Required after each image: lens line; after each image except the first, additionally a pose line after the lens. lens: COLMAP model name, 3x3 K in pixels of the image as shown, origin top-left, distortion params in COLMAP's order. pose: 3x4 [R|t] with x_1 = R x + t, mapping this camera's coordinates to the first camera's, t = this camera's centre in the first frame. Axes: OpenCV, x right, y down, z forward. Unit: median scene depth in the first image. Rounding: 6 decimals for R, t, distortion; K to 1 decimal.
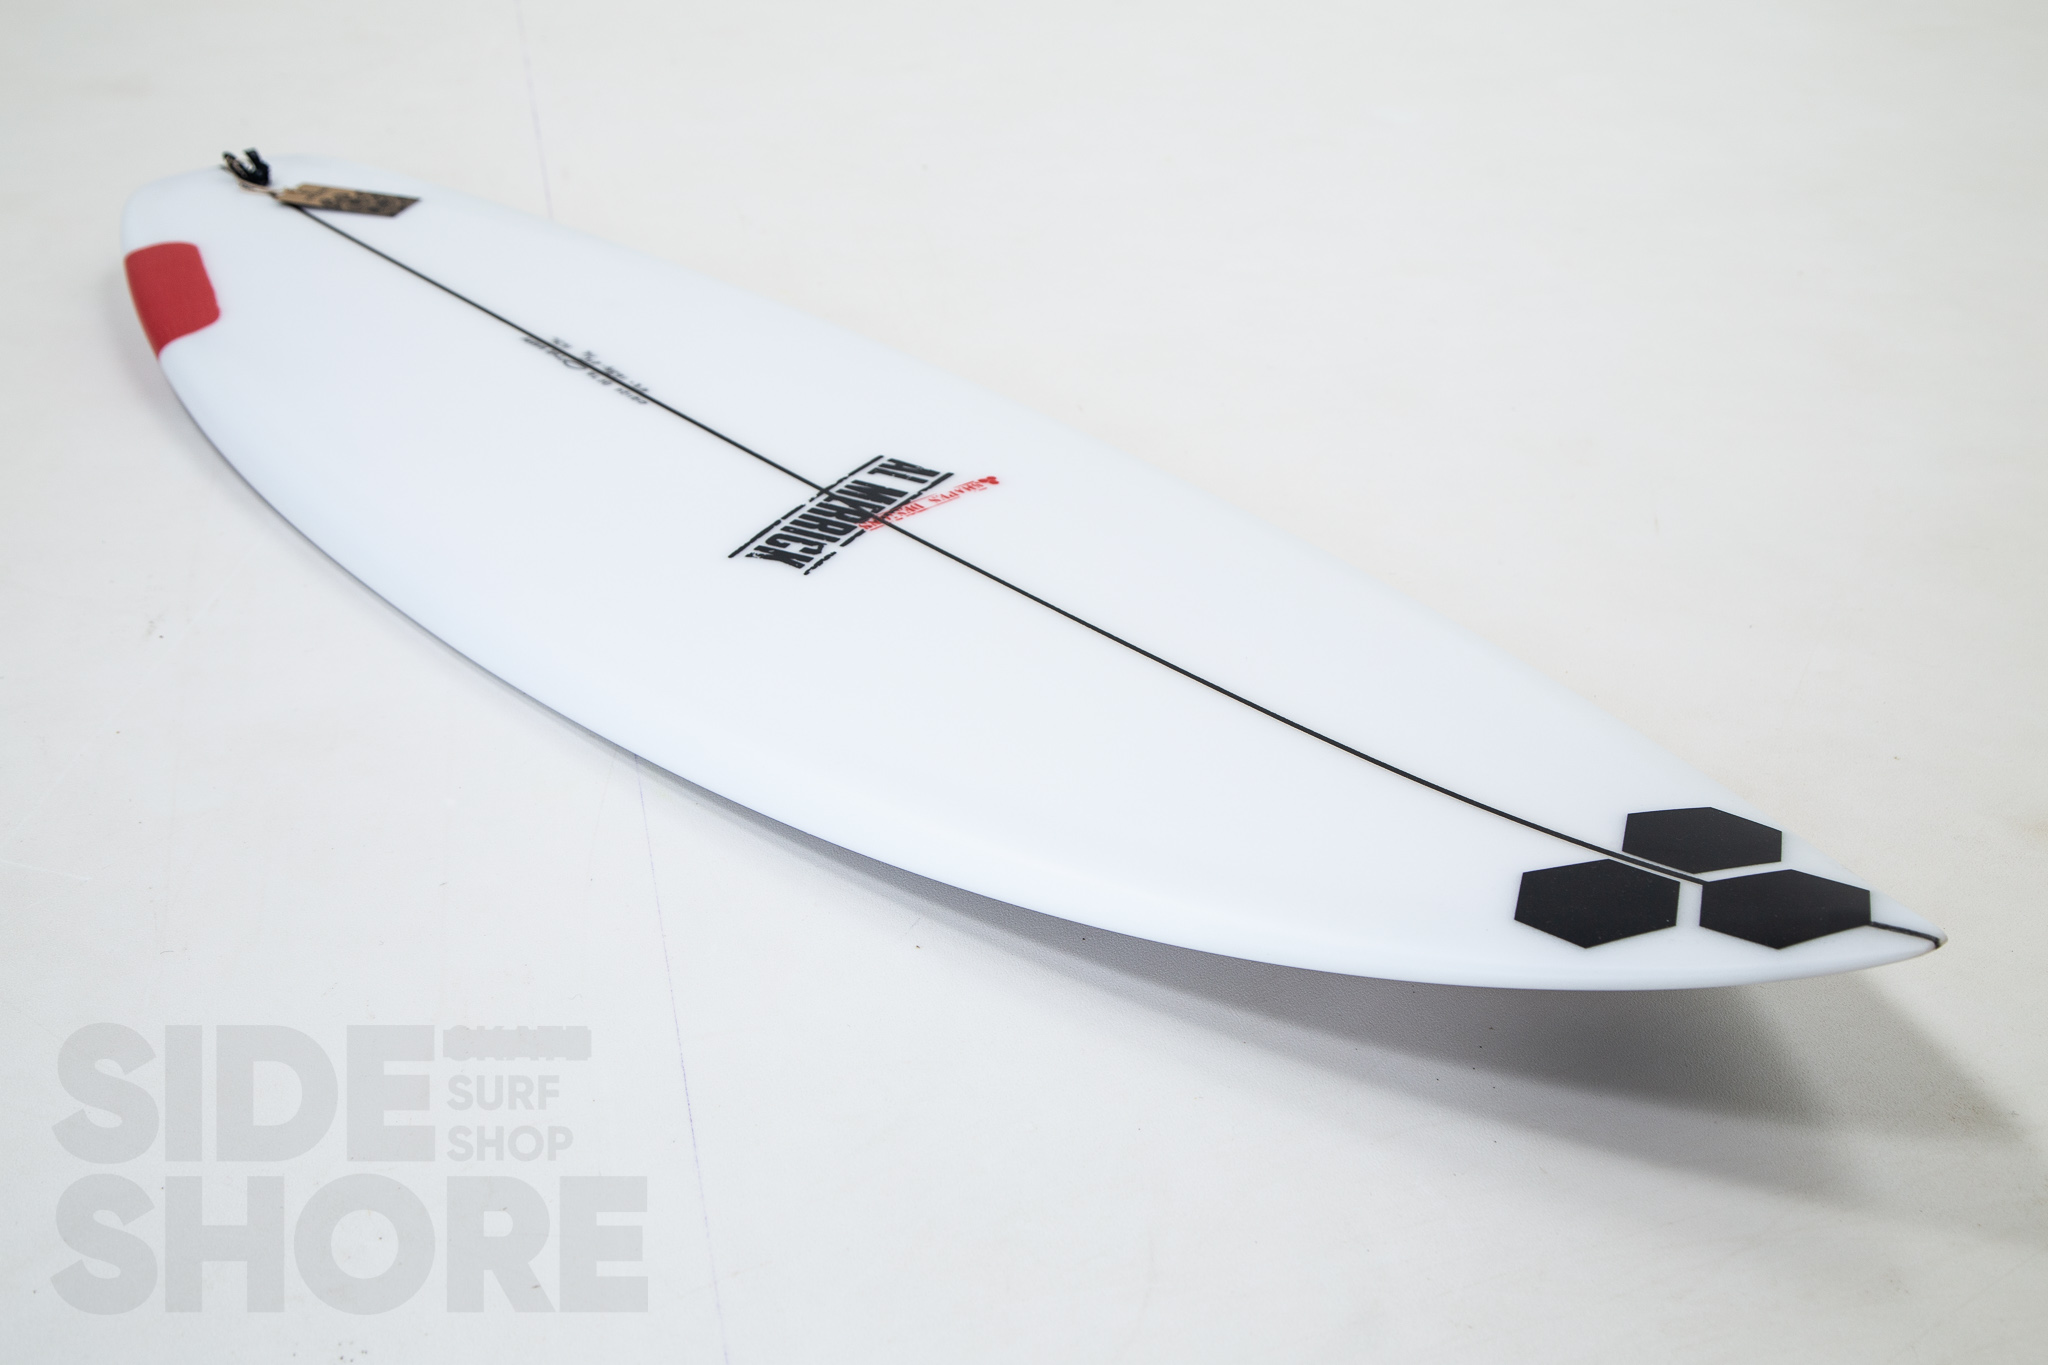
lens RADIAL K [[2599.6, 0, 1024.0], [0, 2599.6, 682.5], [0, 0, 1]] dist [0.011316, -0.007994]
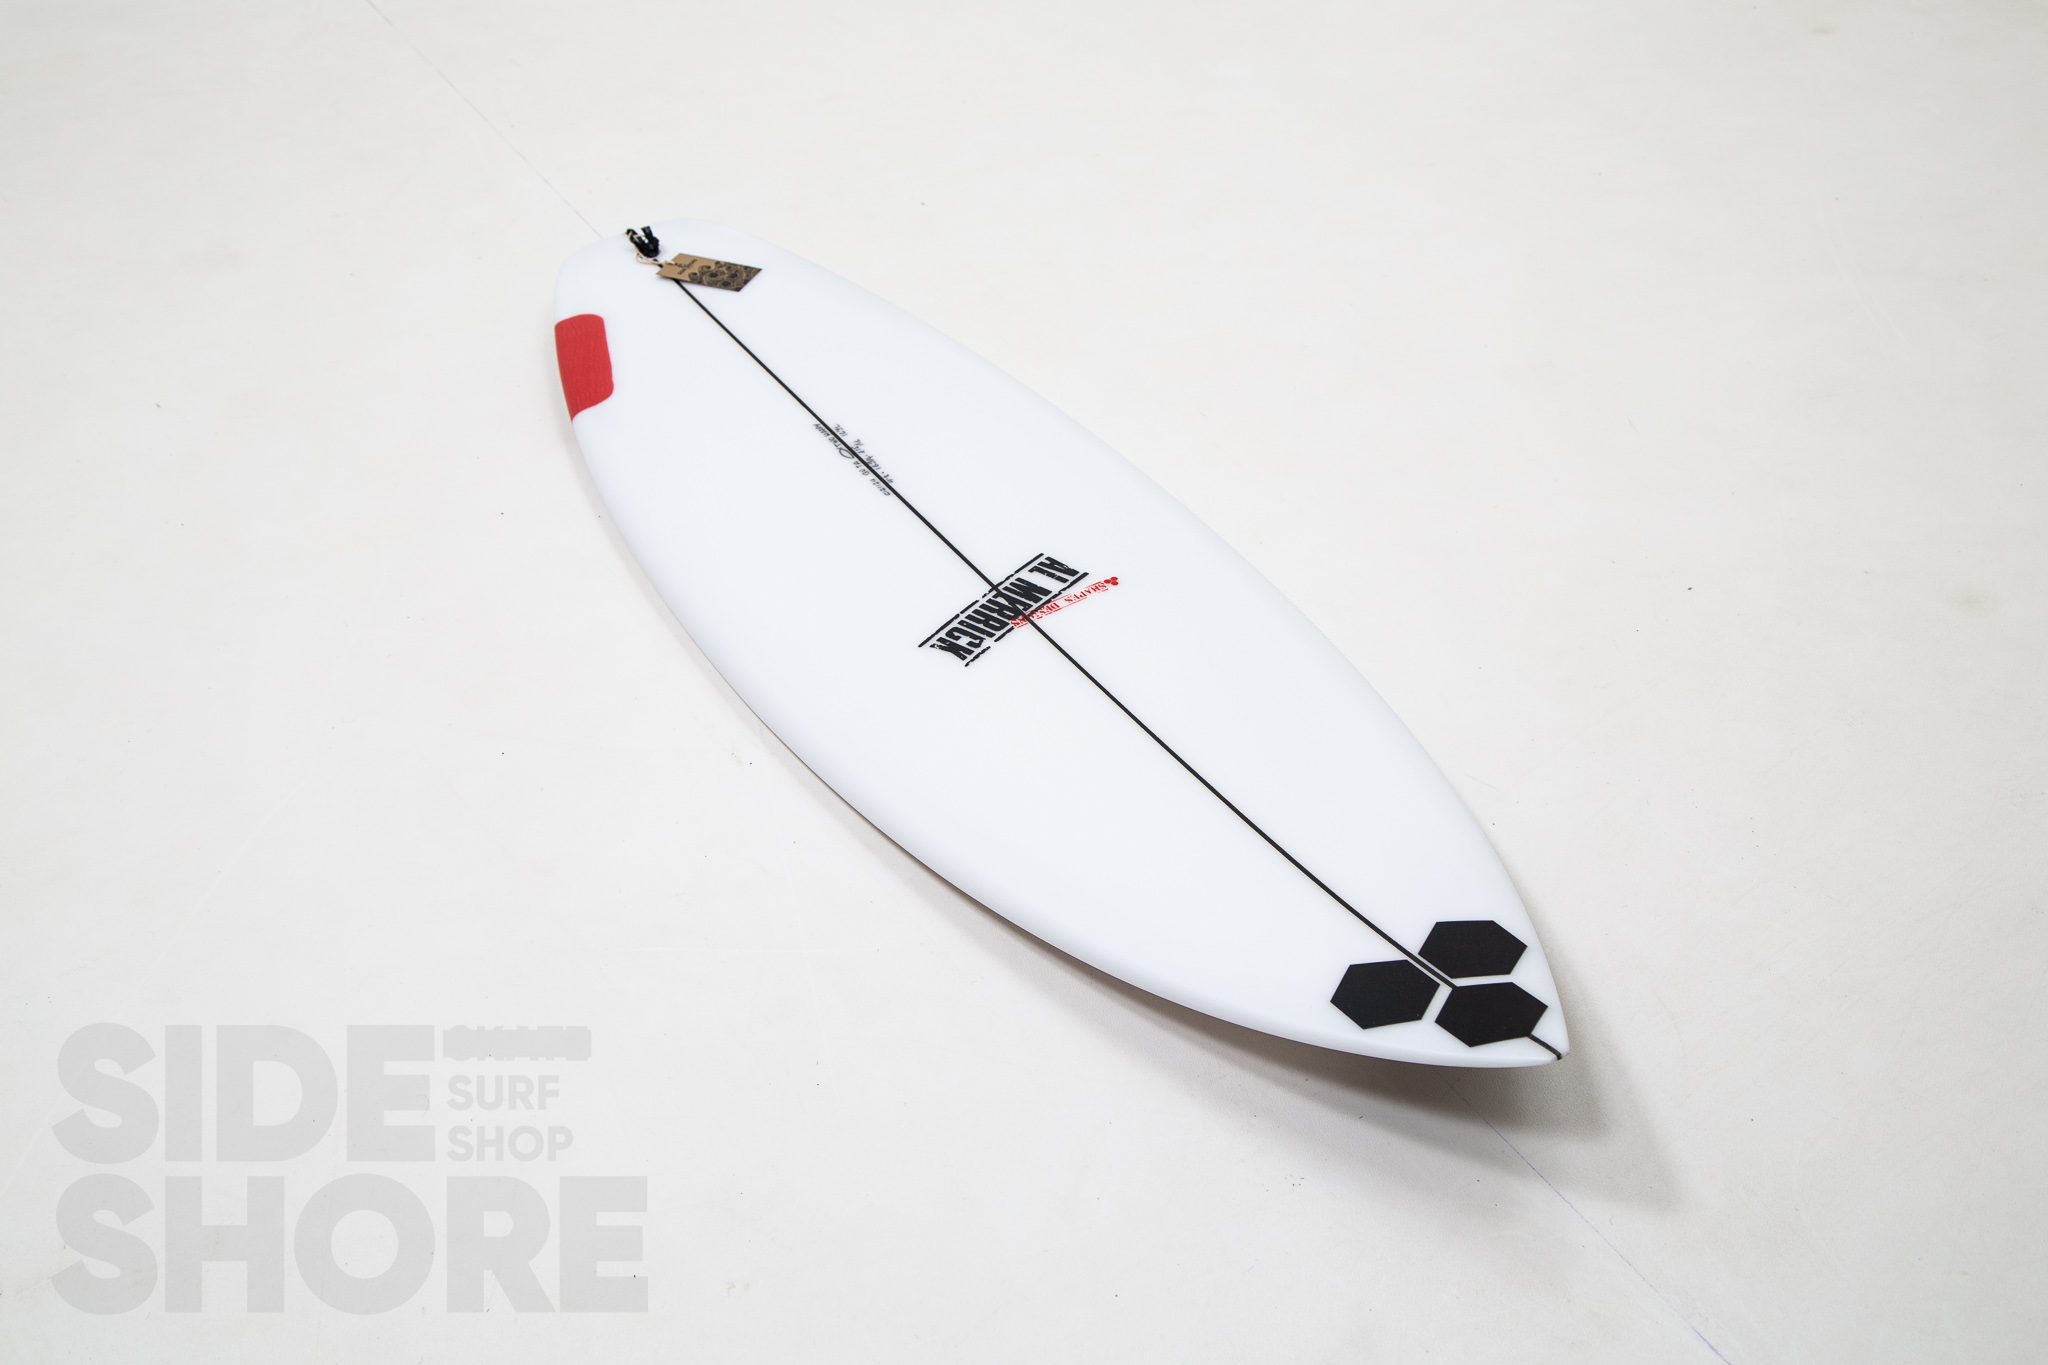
lens RADIAL K [[2599.6, 0, 1024.0], [0, 2599.6, 682.5], [0, 0, 1]] dist [0.011316, -0.007994]
pose [[0.980881, 0.054050, -0.186953, 0.214033], [-0.023122, 0.986221, 0.163811, -0.262448], [0.193231, -0.156356, 0.968615, -0.400927]]
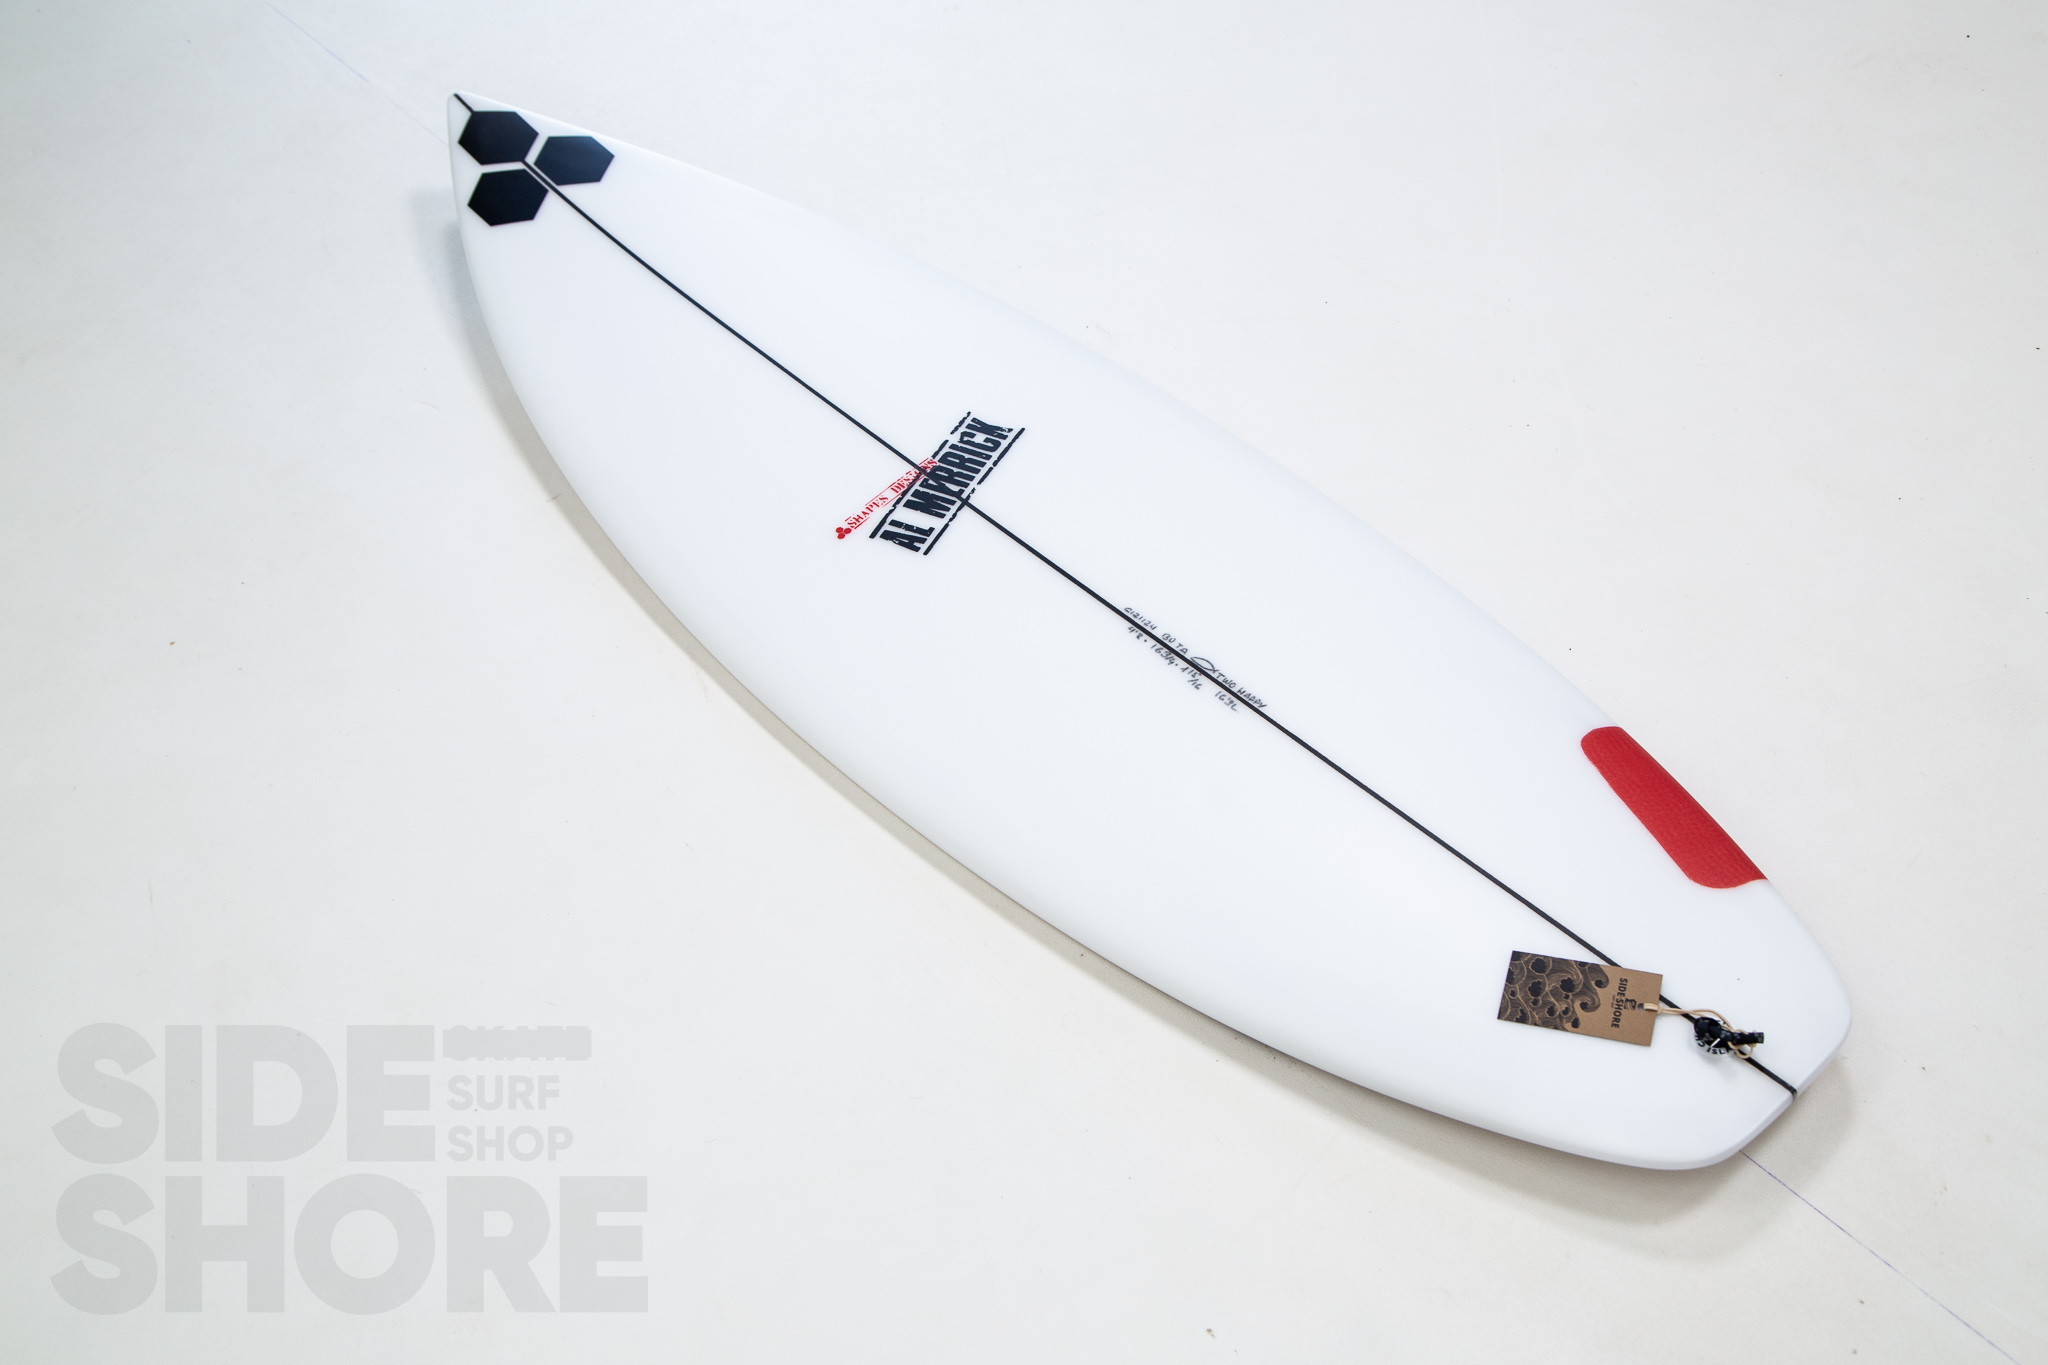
lens RADIAL K [[2380.3, 0, 1024.0], [0, 2380.3, 682.5], [0, 0, 1]] dist [0.023052, 0.020653]
pose [[-0.994892, 0.076892, 0.065401, -0.183821], [0.081197, 0.224654, 0.971050, -1.267353], [0.059973, 0.971400, -0.229750, 1.402382]]
